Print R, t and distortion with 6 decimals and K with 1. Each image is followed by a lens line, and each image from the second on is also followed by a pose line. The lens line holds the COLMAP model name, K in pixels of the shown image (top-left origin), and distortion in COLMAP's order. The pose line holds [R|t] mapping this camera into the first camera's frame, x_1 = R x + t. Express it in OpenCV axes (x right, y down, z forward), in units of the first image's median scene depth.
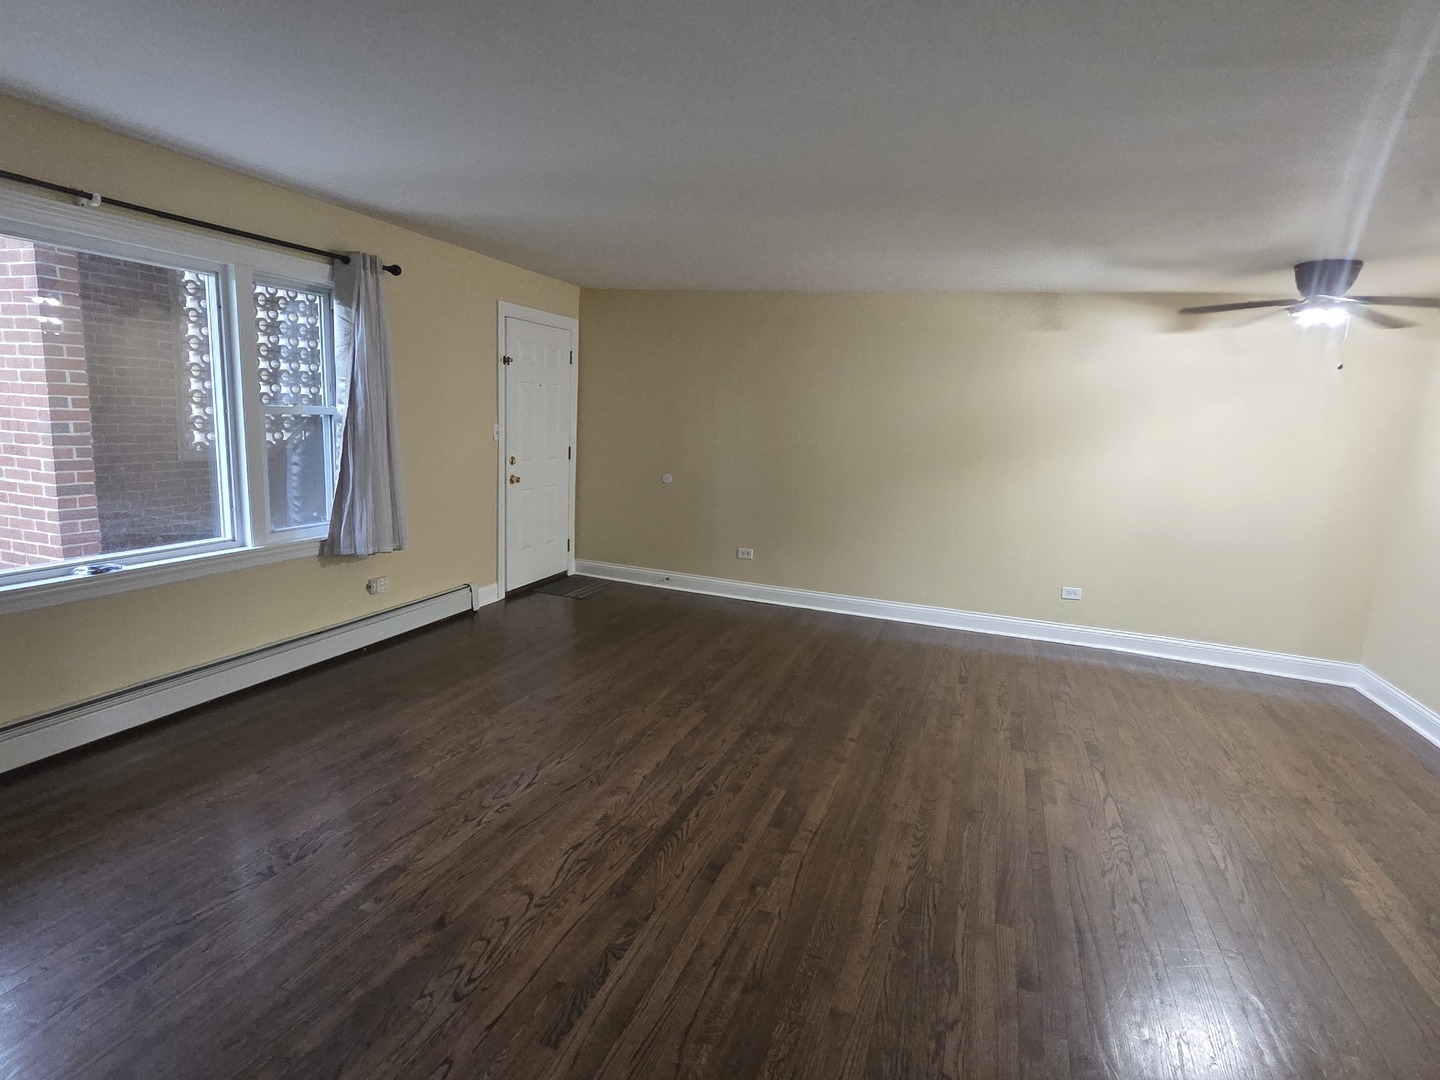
lens RADIAL K [[761.6, 0, 720.9], [0, 761.6, 538.2], [0, 0, 1]] dist [0.003106, 0.000153]
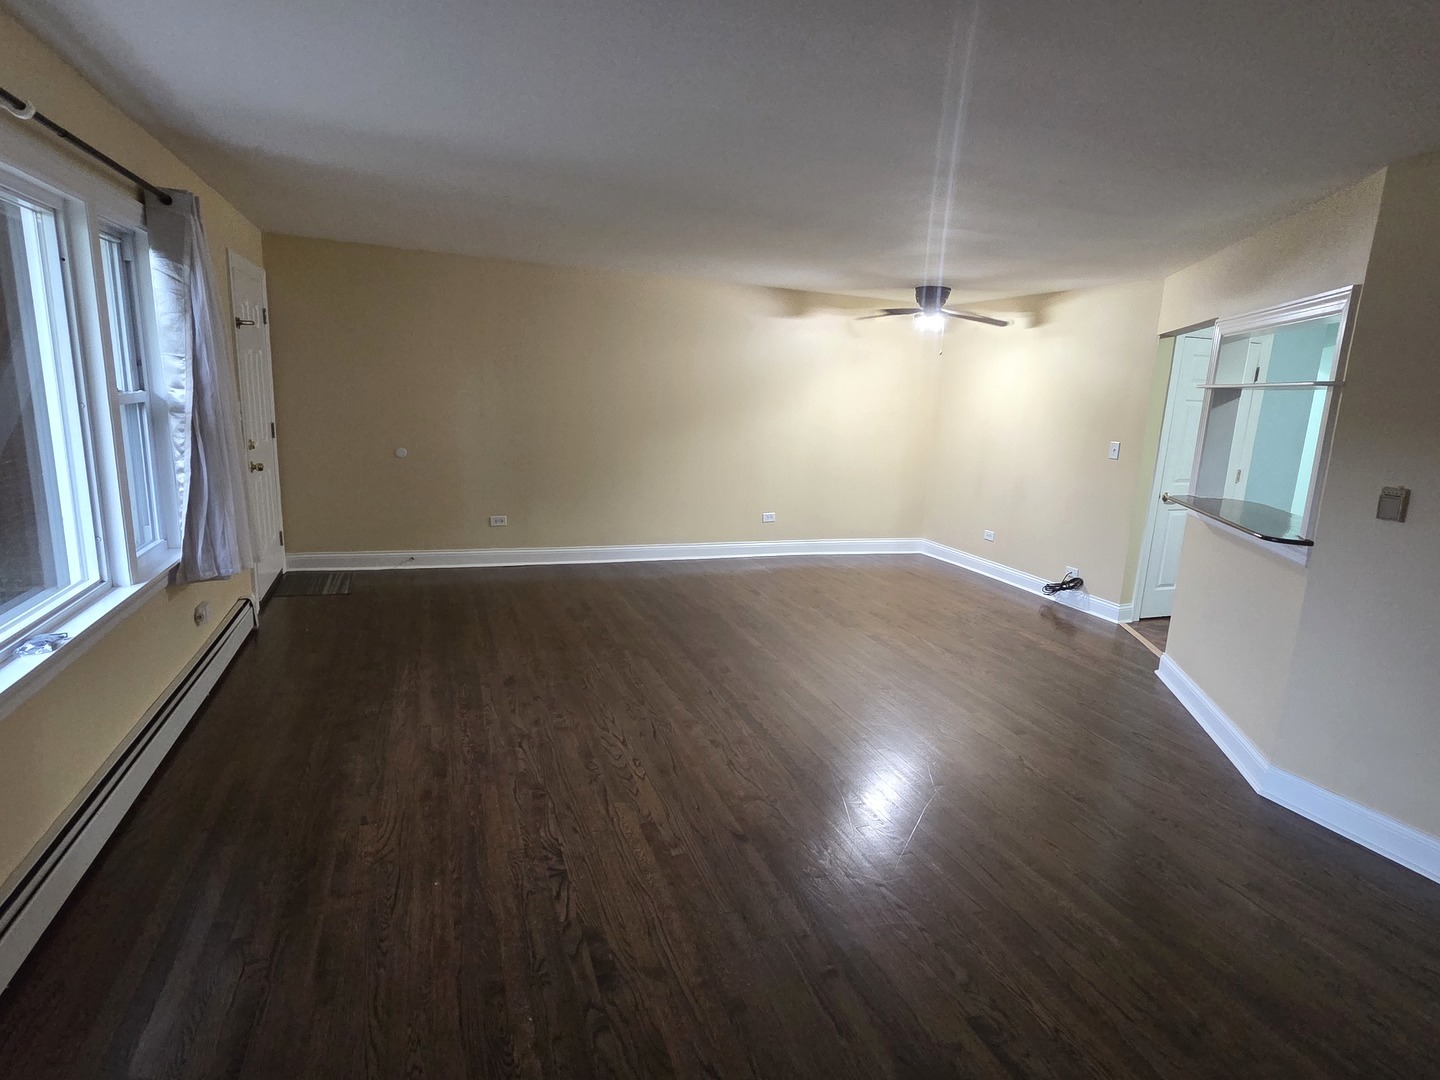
lens RADIAL K [[761.6, 0, 711.1], [0, 761.6, 538.4], [0, 0, 1]] dist [0.003106, 0.000153]
pose [[0.769421, -0.142587, 0.622624, -0.595796], [0.099148, 0.989612, 0.104107, -0.052995], [-0.631000, -0.018370, 0.775565, 0.052198]]
